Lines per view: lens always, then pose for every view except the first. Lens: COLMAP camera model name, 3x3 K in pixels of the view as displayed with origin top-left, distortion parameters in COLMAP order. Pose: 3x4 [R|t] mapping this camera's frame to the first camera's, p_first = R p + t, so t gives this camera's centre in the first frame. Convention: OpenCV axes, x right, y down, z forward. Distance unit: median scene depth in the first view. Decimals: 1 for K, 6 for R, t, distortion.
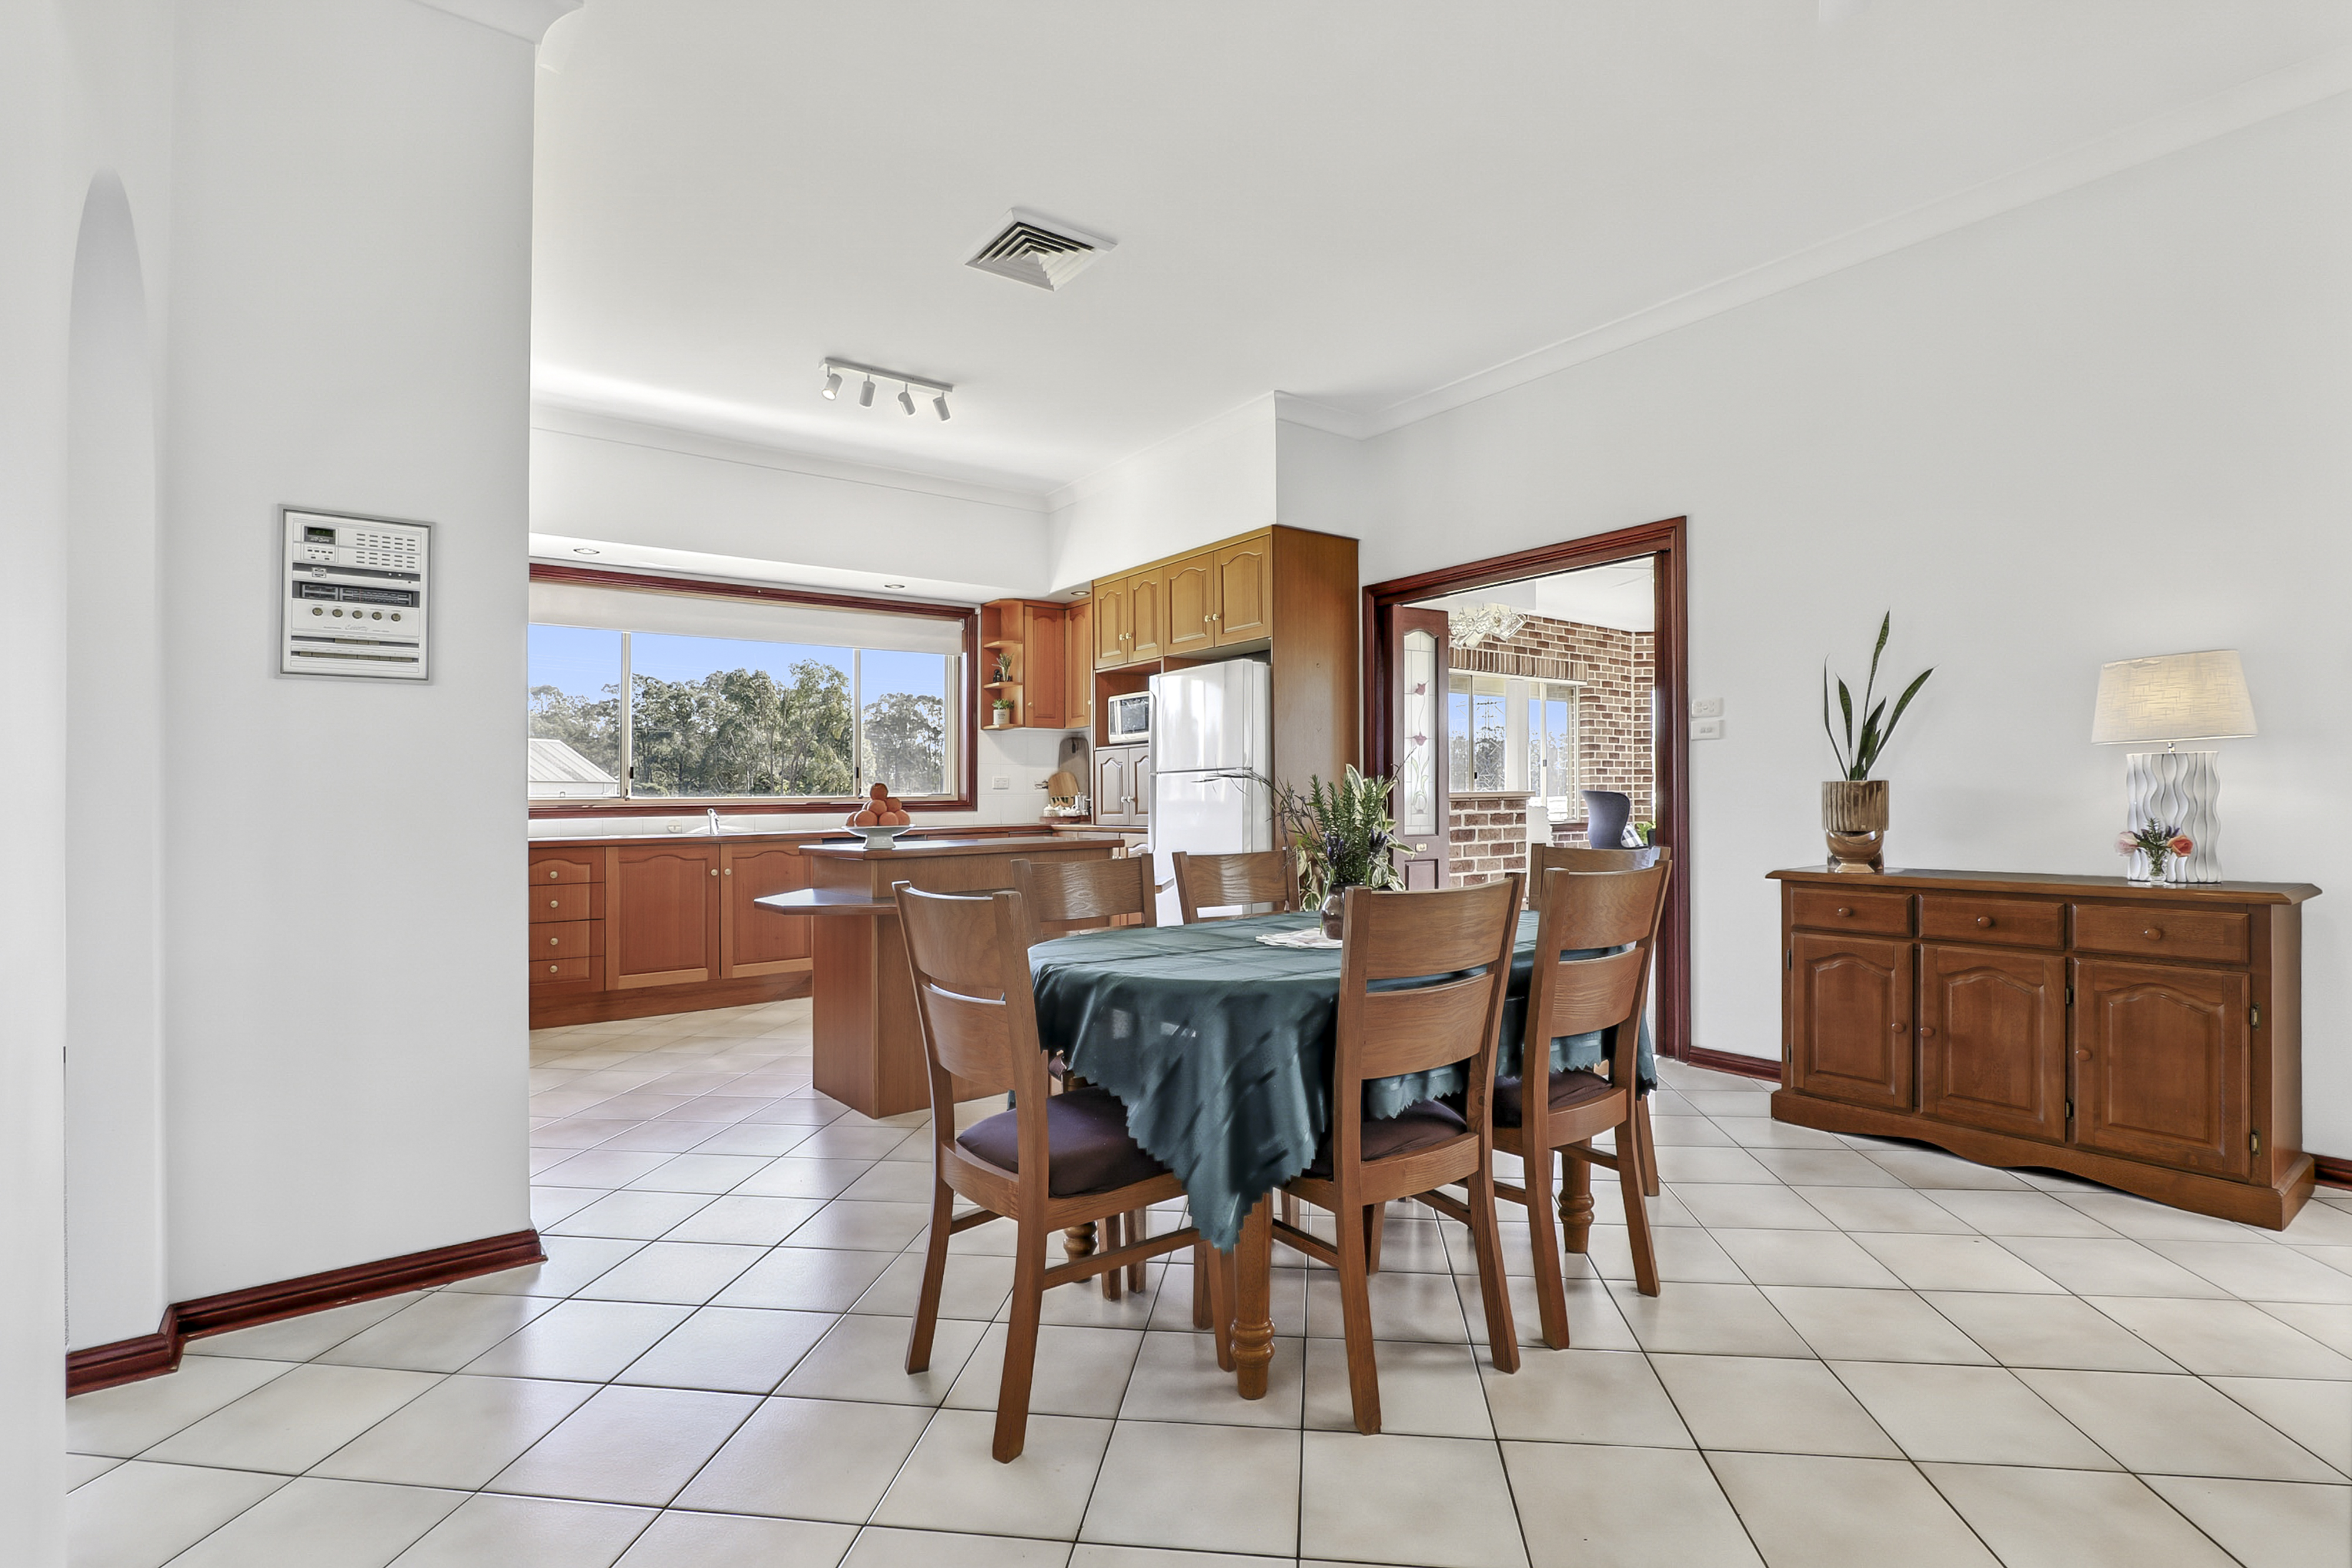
lens RADIAL K [[1087.9, 0, 1158.1], [0, 1087.9, 790.9], [0, 0, 1]] dist [0.000305, -0.000148]
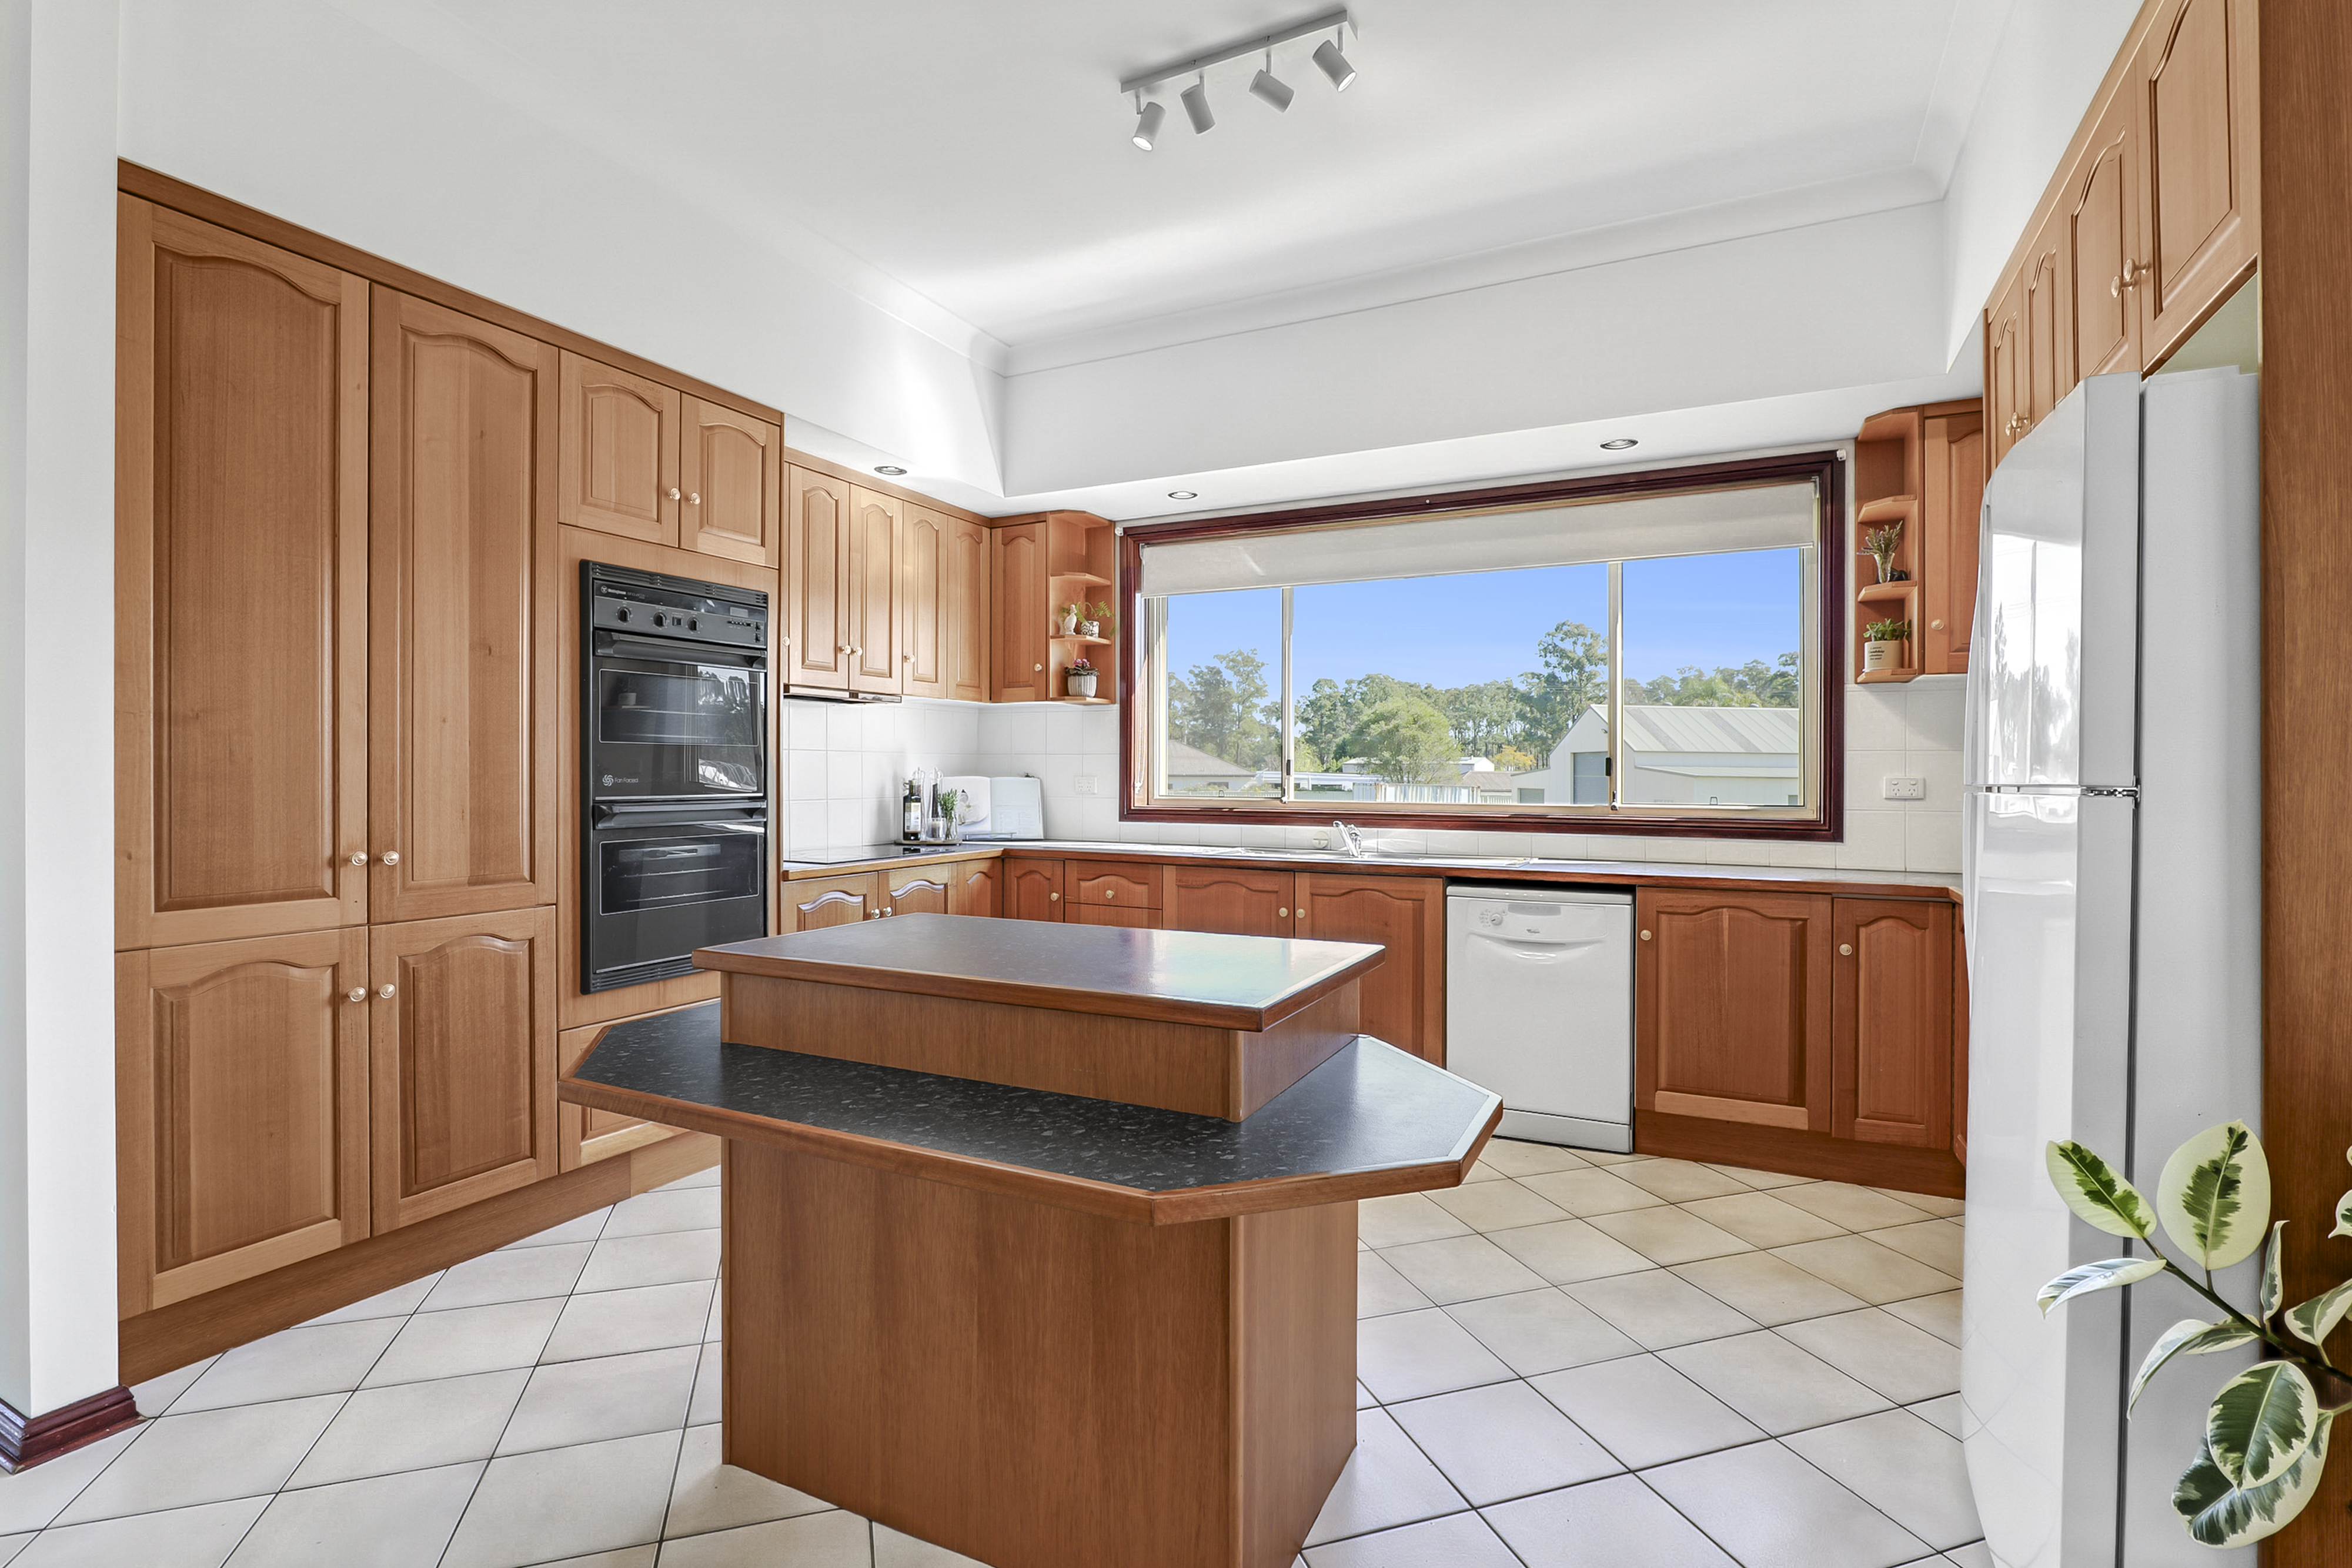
lens RADIAL K [[1087.9, 0, 1174.0], [0, 1087.9, 762.9], [0, 0, 1]] dist [0.000305, -0.000148]
pose [[0.435328, 0.007066, -0.900244, 0.177030], [-0.006143, 0.999969, 0.004878, -0.022475], [0.900251, 0.003407, 0.435358, 0.557489]]
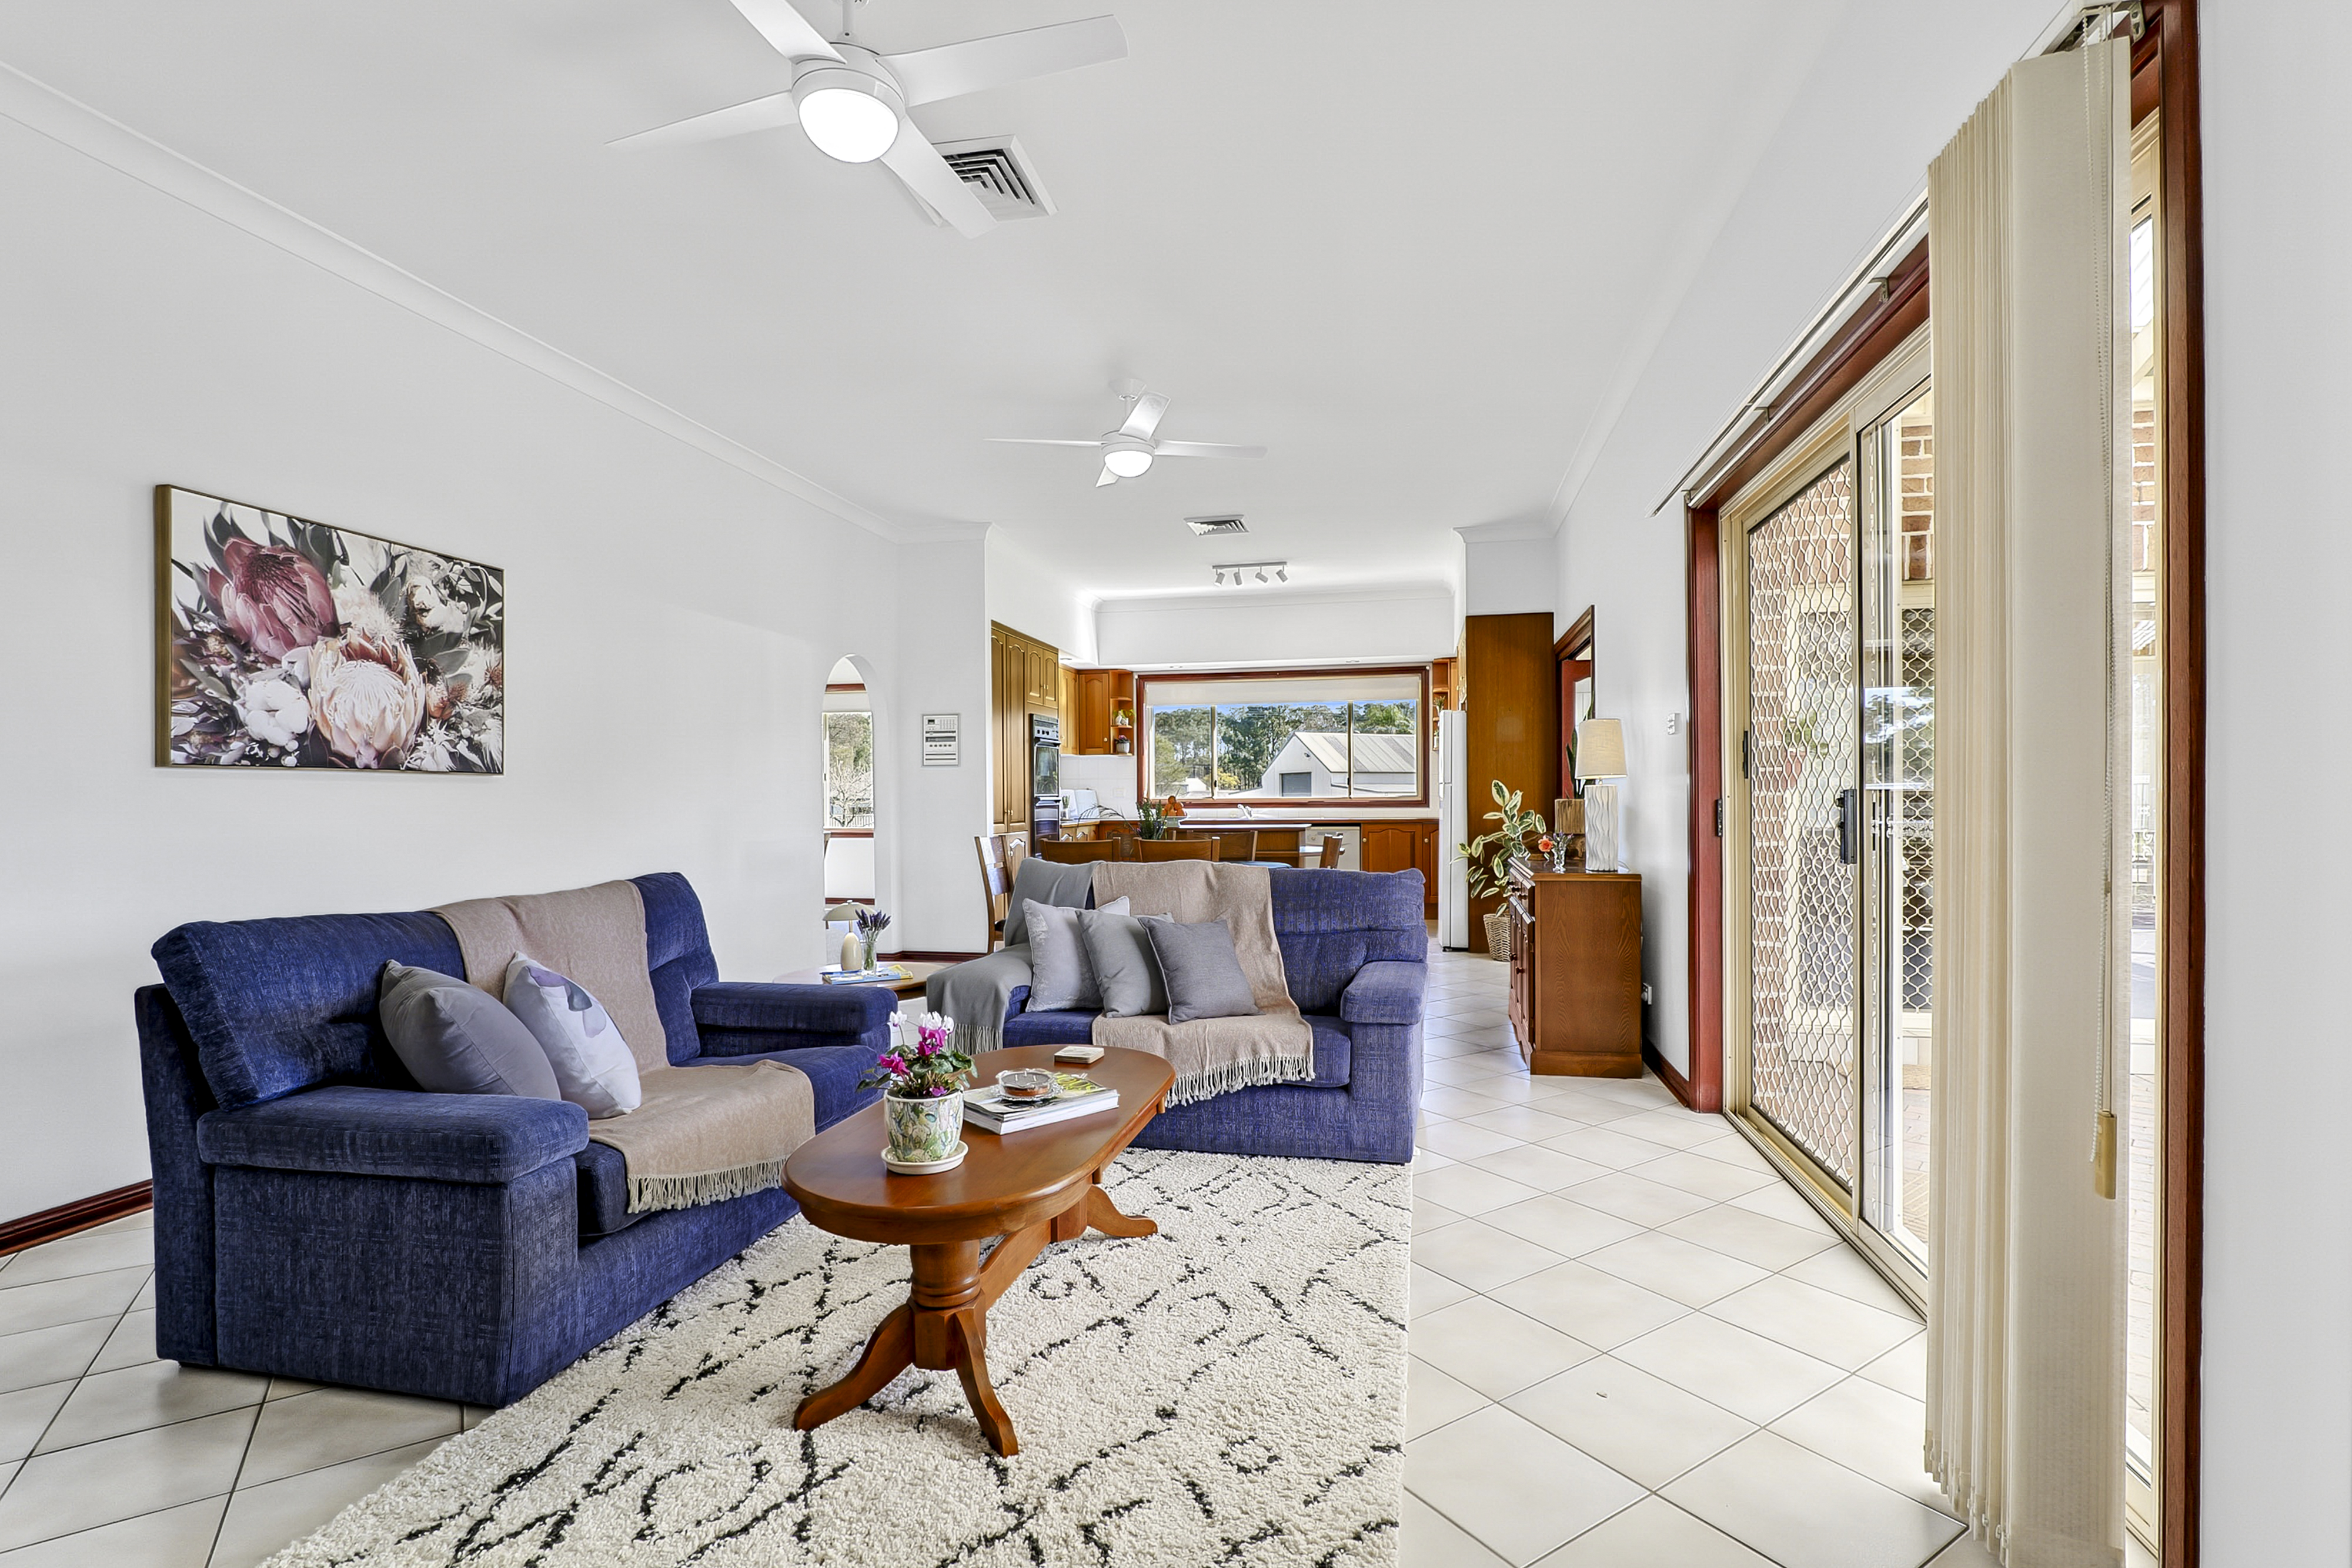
lens RADIAL K [[1087.9, 0, 1168.9], [0, 1087.9, 800.6], [0, 0, 1]] dist [0.000305, -0.000148]
pose [[0.650489, 0.011196, -0.759433, 0.780881], [0.004434, 0.999818, 0.018538, -0.021394], [0.759503, -0.015426, 0.650321, -0.206279]]
